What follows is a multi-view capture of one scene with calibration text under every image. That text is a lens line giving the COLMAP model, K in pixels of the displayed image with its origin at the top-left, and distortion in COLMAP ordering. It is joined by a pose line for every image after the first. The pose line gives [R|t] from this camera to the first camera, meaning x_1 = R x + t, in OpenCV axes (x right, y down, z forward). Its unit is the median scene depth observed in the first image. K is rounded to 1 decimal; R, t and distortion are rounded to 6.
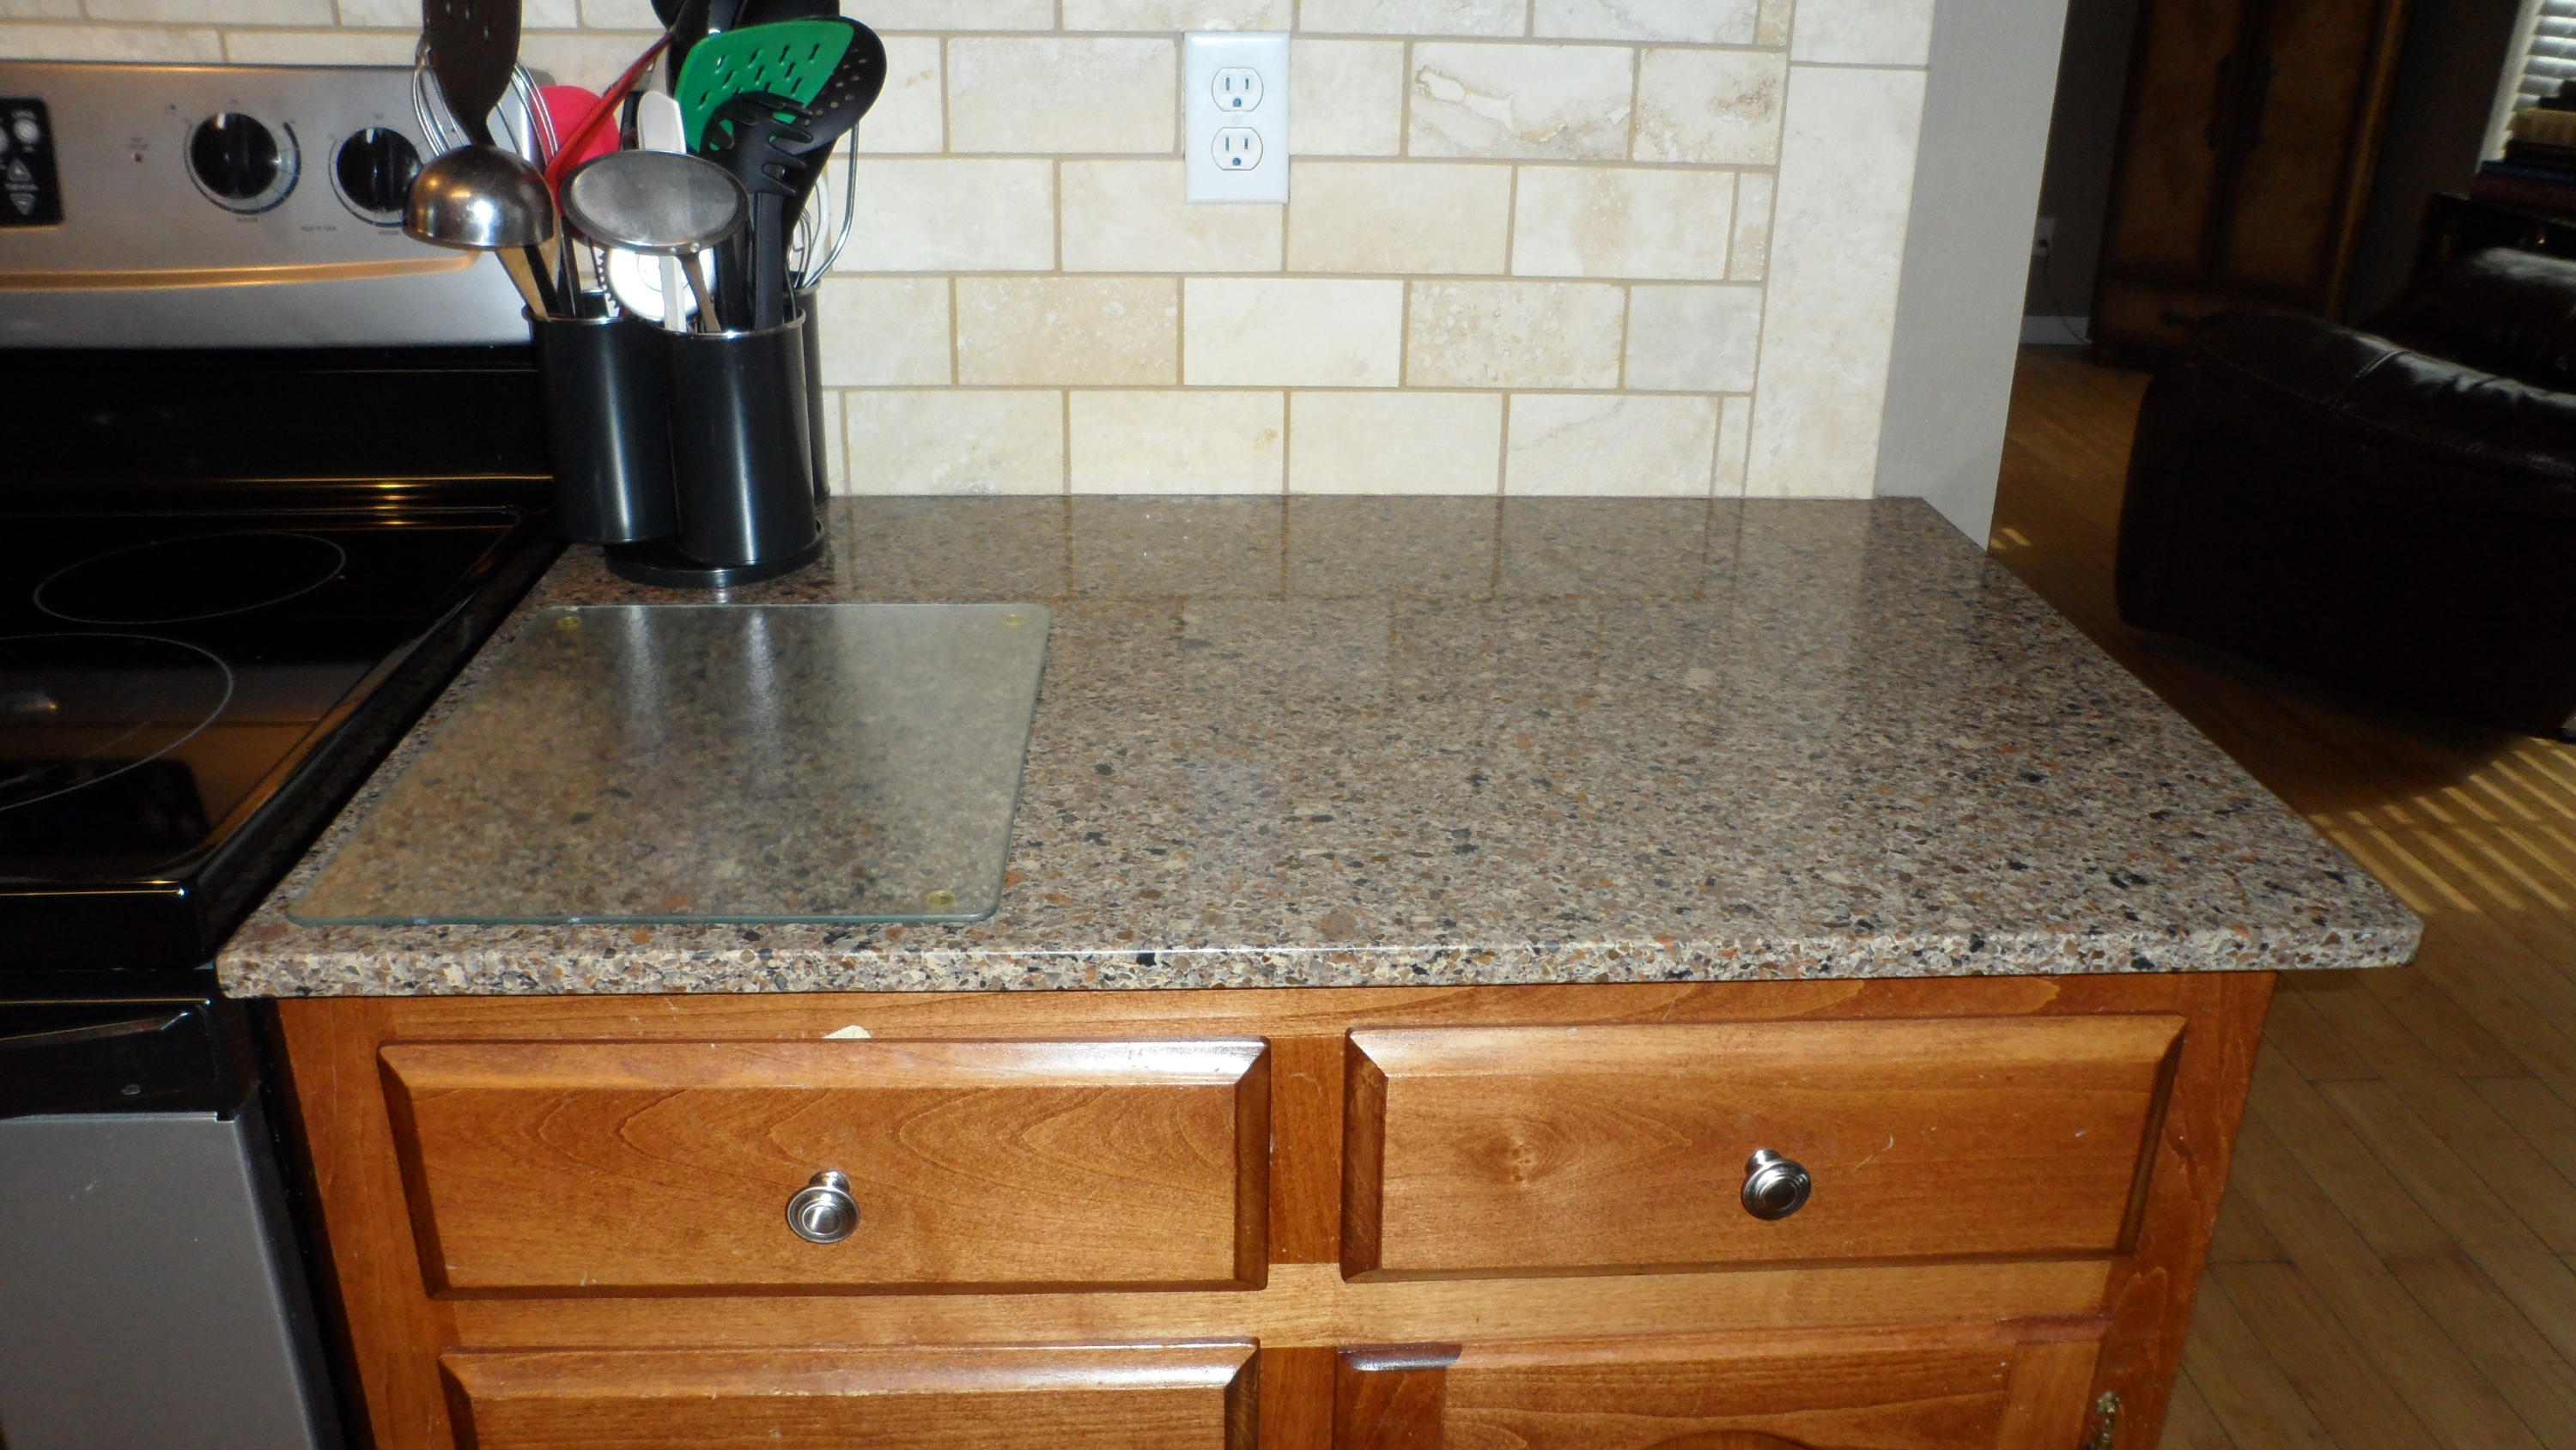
lens RADIAL K [[1996.2, 0, 1288.0], [0, 1996.2, 725.0], [0, 0, 1]] dist [-0.151829, 0.179568]
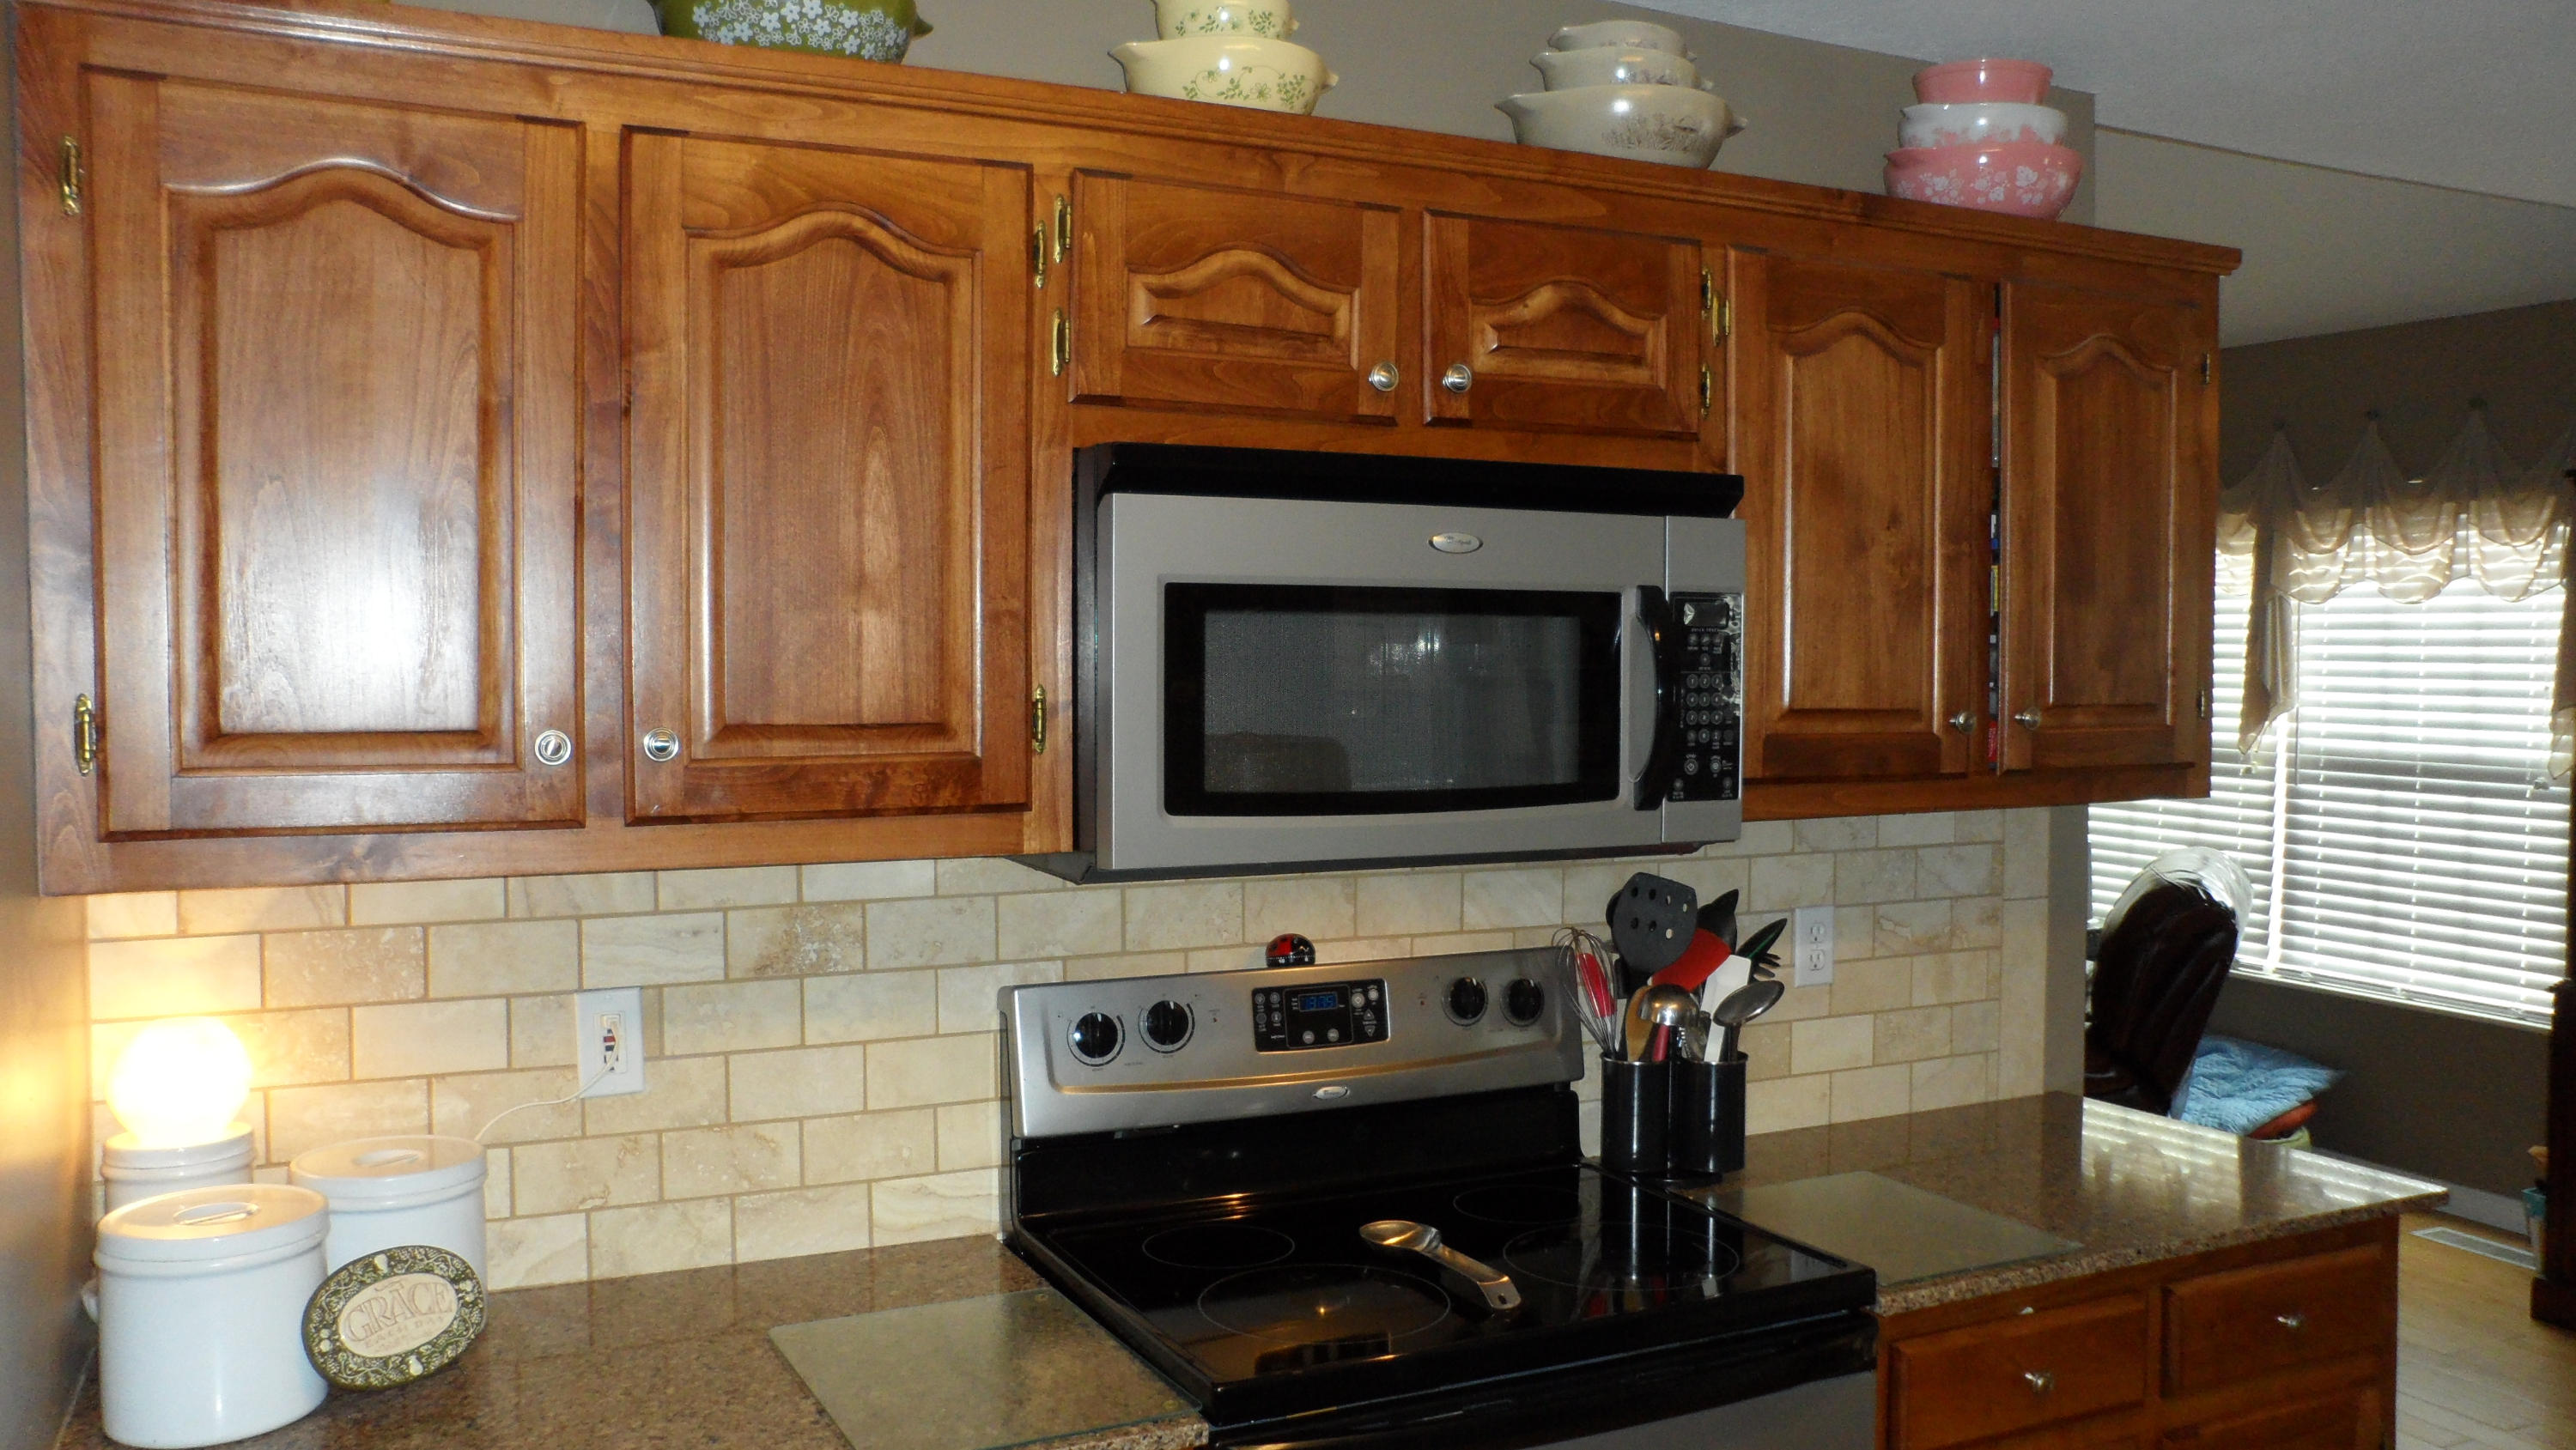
lens RADIAL K [[1996.2, 0, 1288.0], [0, 1996.2, 725.0], [0, 0, 1]] dist [-0.151829, 0.179568]
pose [[0.922684, -0.030143, 0.384378, -1.351506], [0.172144, 0.924261, -0.340746, 0.100489], [-0.344994, 0.380570, 0.857989, -0.721459]]
